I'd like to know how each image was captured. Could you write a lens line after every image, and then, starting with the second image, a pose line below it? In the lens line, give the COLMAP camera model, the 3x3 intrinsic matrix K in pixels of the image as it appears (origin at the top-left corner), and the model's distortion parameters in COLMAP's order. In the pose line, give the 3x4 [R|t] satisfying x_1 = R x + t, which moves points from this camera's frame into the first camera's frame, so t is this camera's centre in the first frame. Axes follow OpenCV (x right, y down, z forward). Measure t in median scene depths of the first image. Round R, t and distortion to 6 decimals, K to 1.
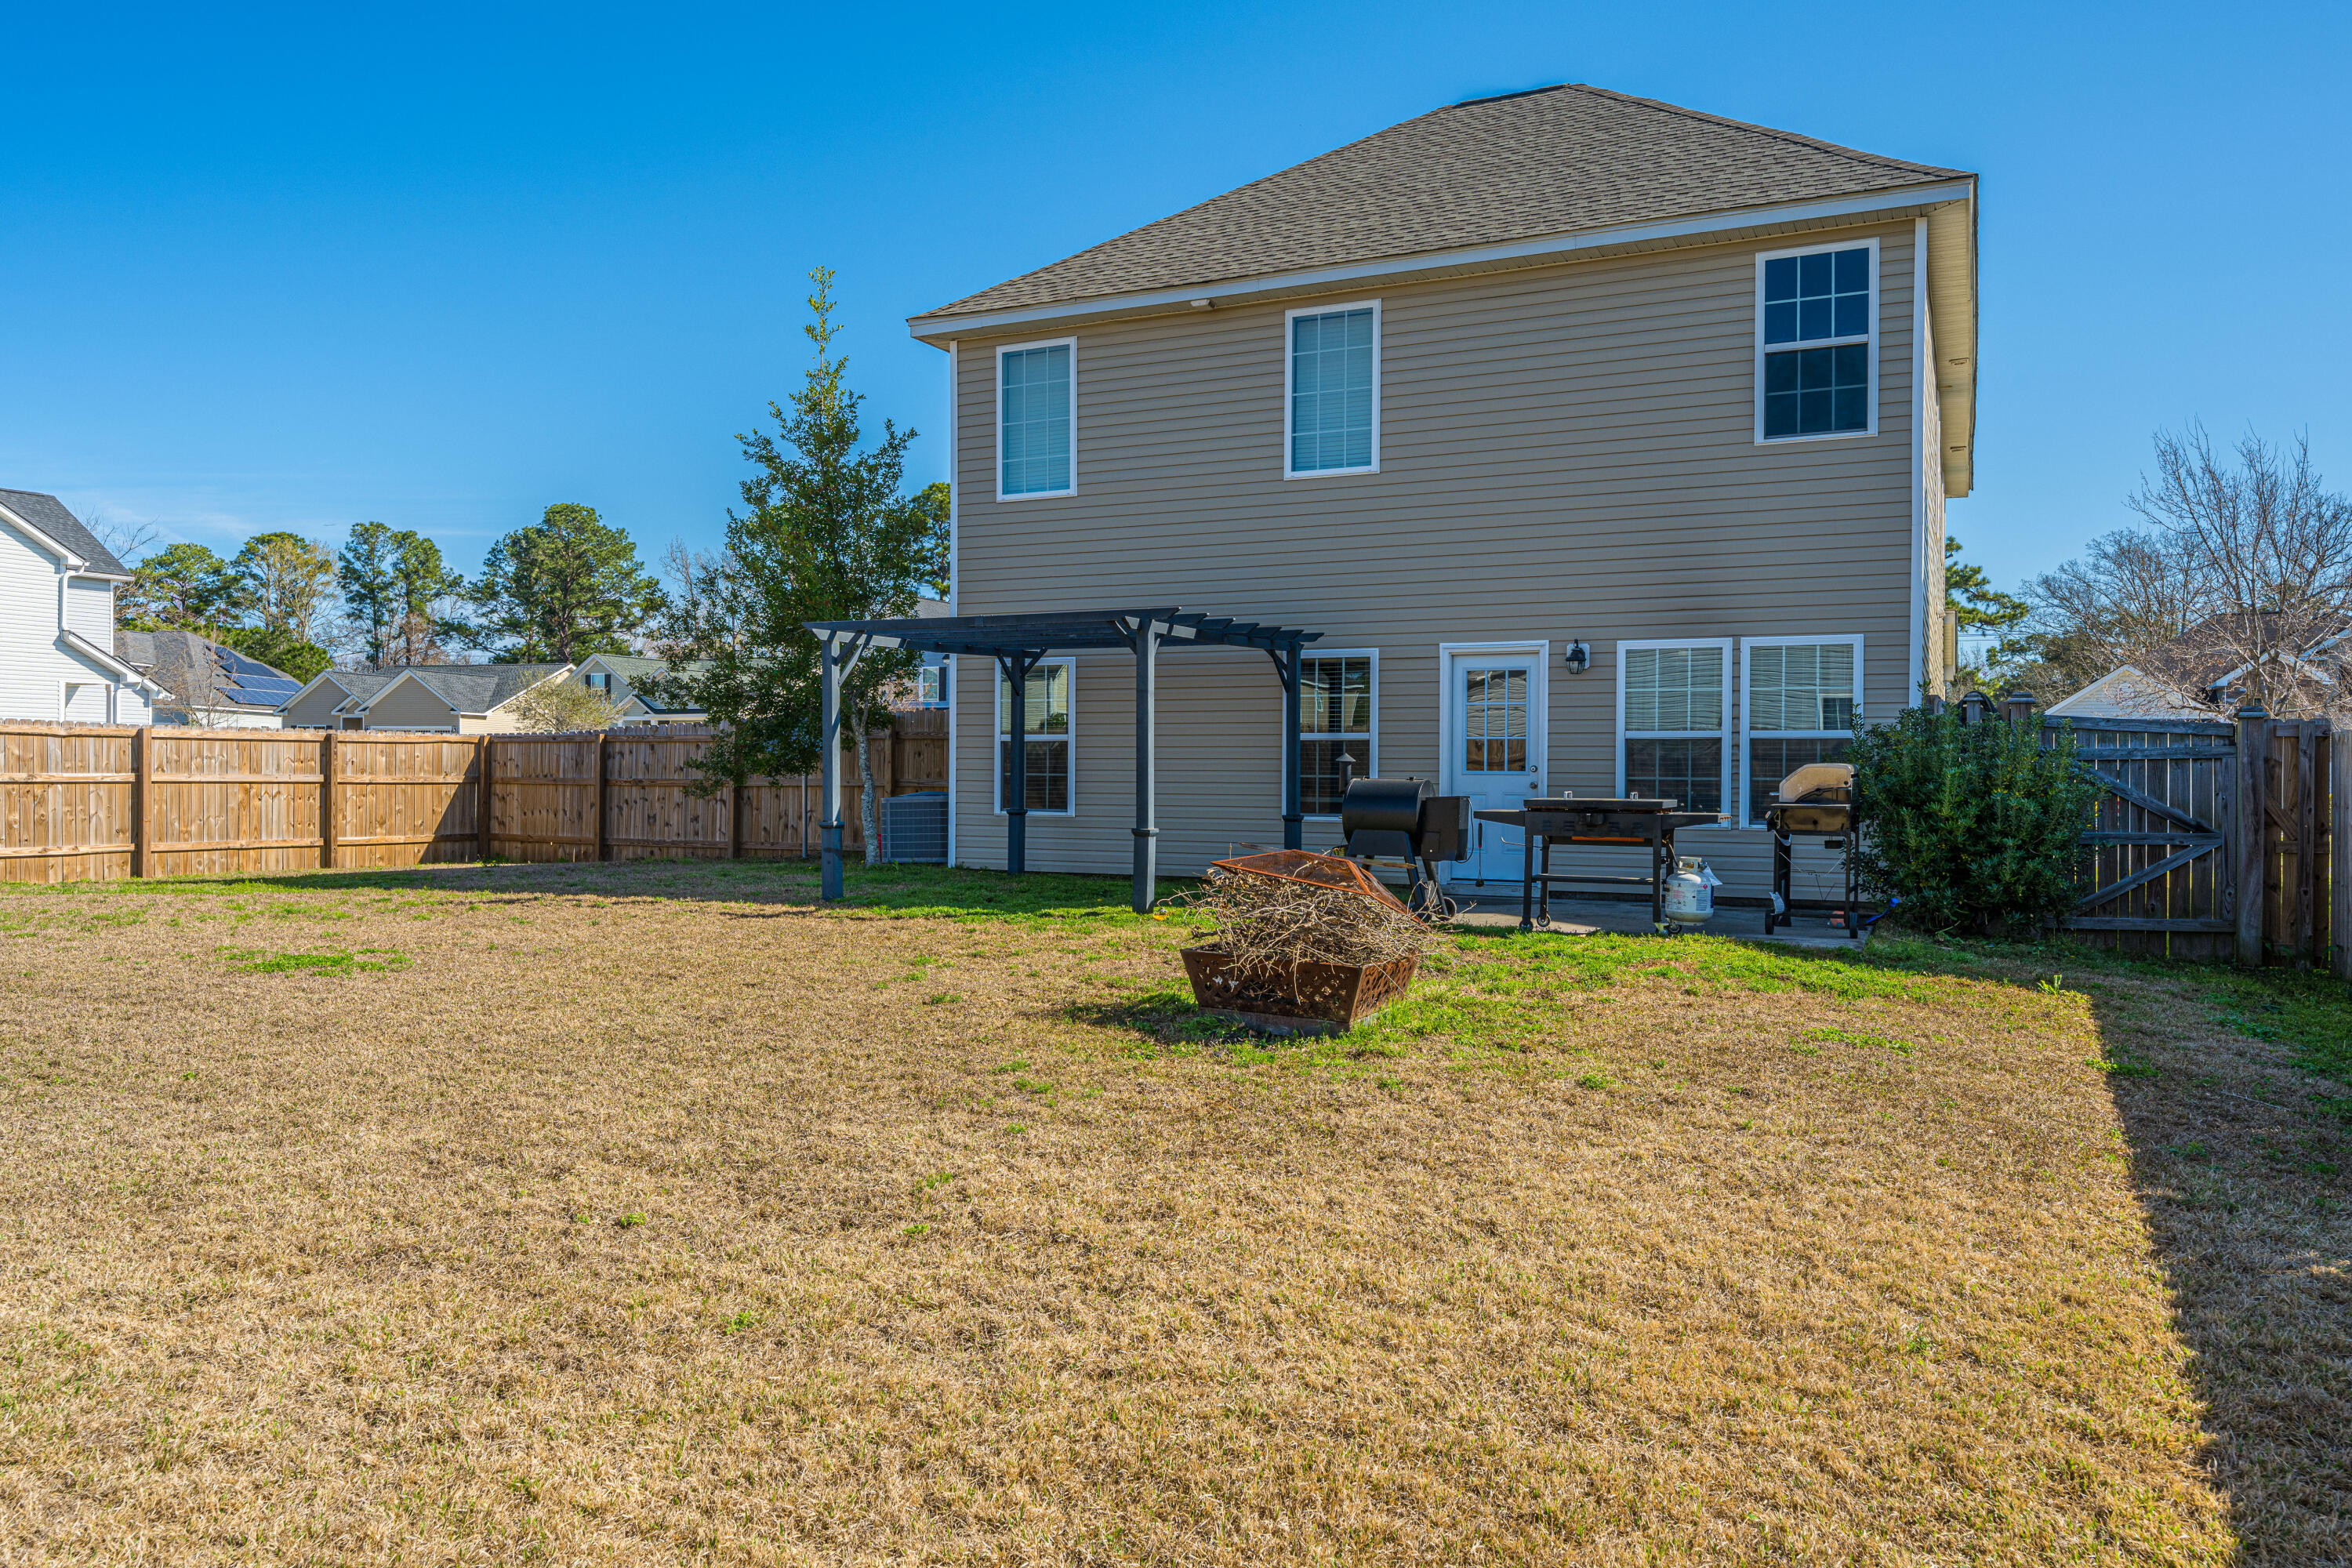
lens RADIAL K [[1646.8, 0, 1173.2], [0, 1646.8, 751.8], [0, 0, 1]] dist [-0.000168, -0.000622]
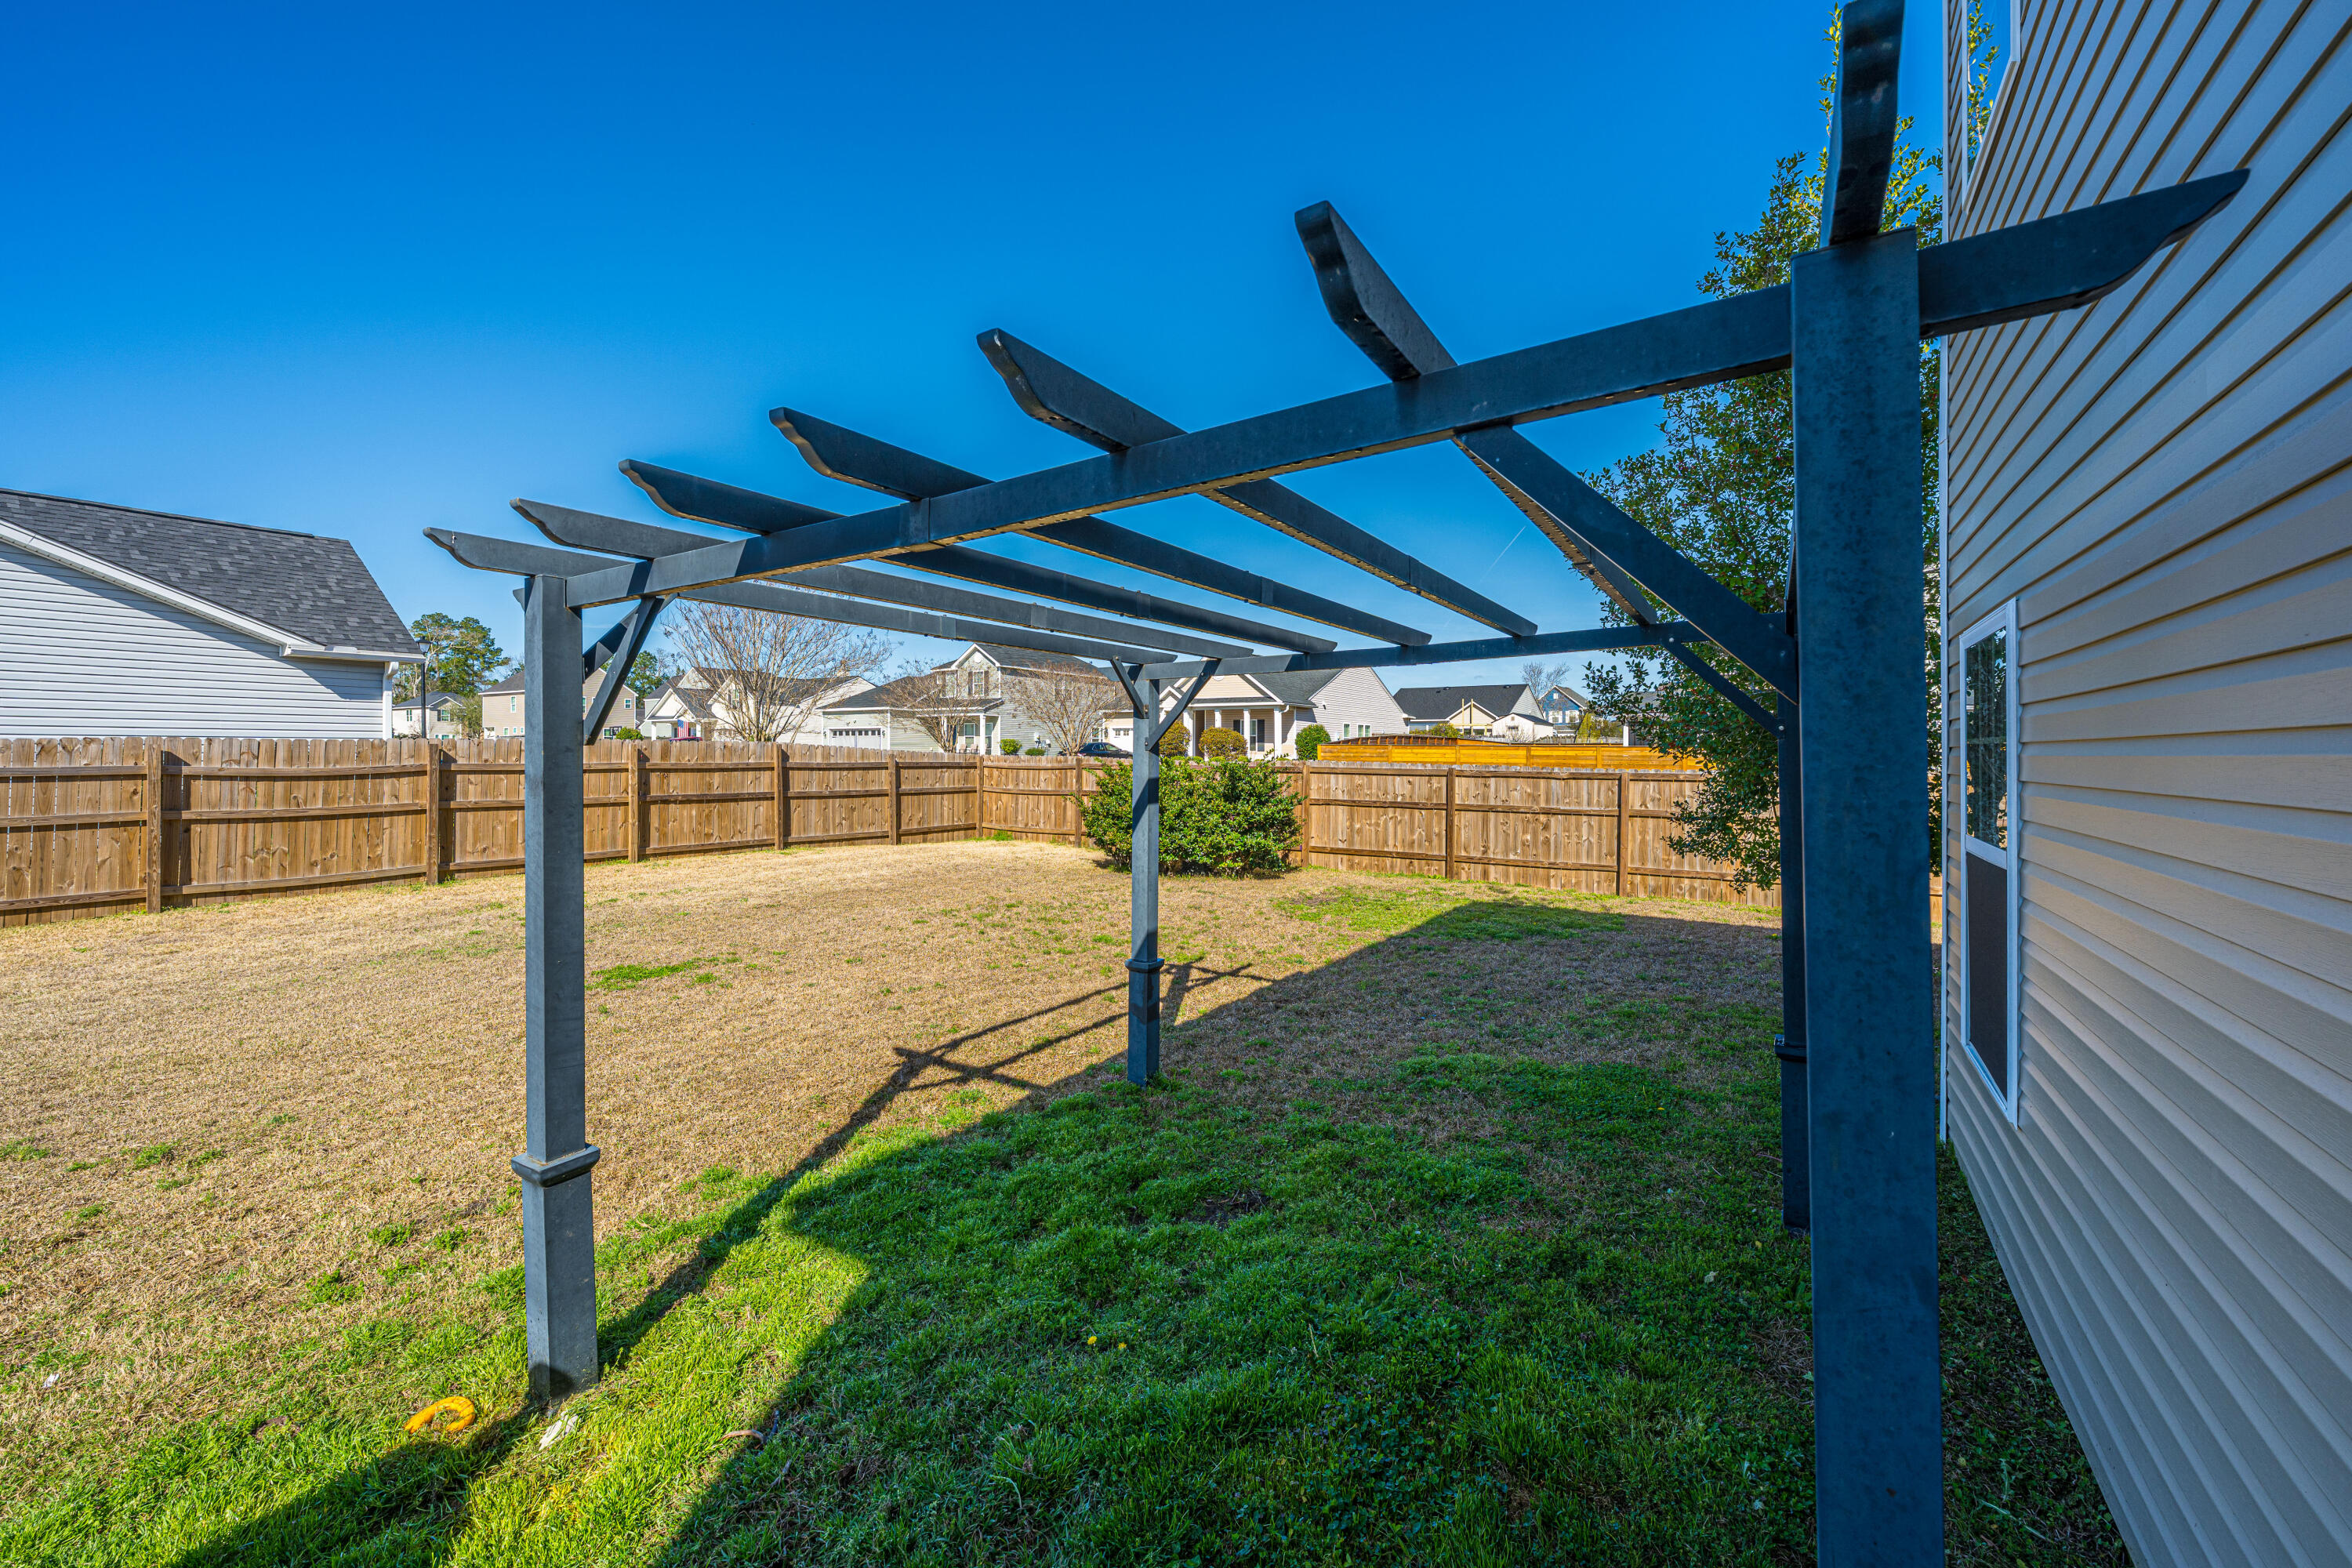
lens RADIAL K [[944.4, 0, 1181.6], [0, 944.4, 756.7], [0, 0, 1]] dist [-0.000468, -0.000100]
pose [[-0.116652, -0.004149, -0.993164, 0.115158], [0.006119, 0.999969, -0.004896, -0.024997], [0.993154, -0.006648, -0.116623, 0.772310]]
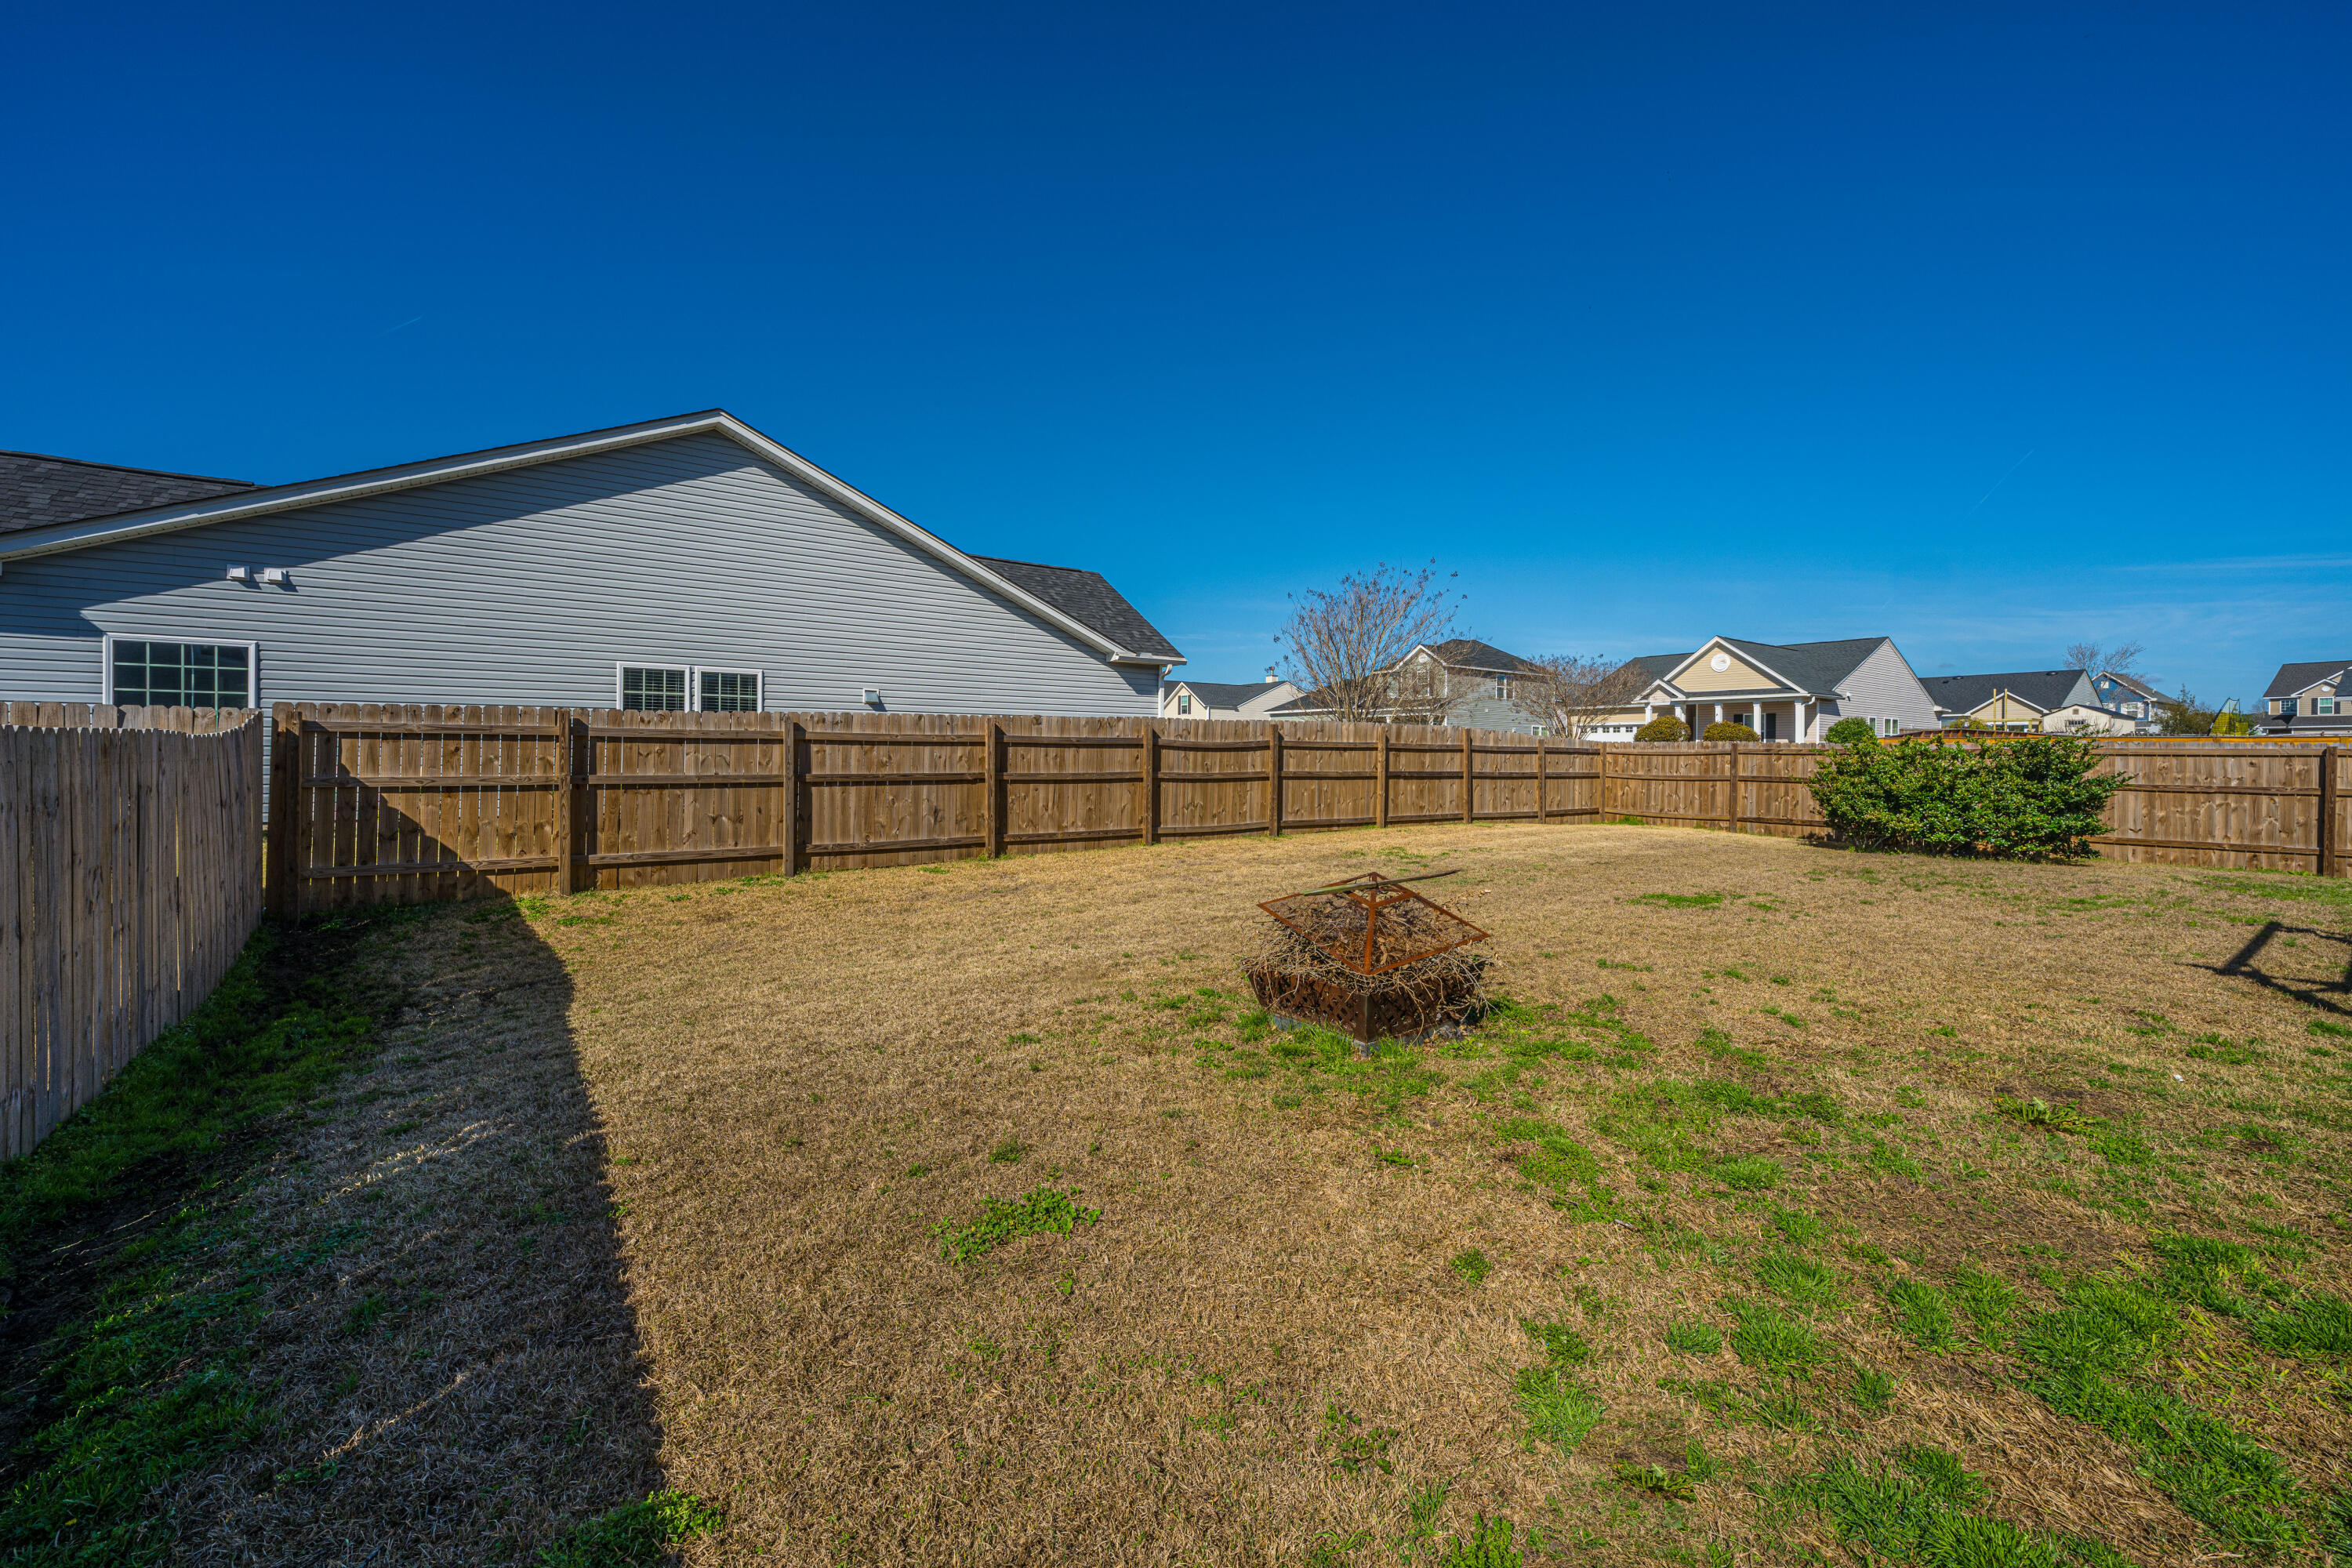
lens RADIAL K [[940.3, 0, 1172.2], [0, 940.3, 763.9], [0, 0, 1]] dist [-0.000181, 0.000143]
pose [[-0.468785, -0.004133, -0.883302, 0.284742], [-0.000354, 0.999990, -0.004491, -0.002321], [0.883312, -0.001792, -0.468782, 0.486690]]
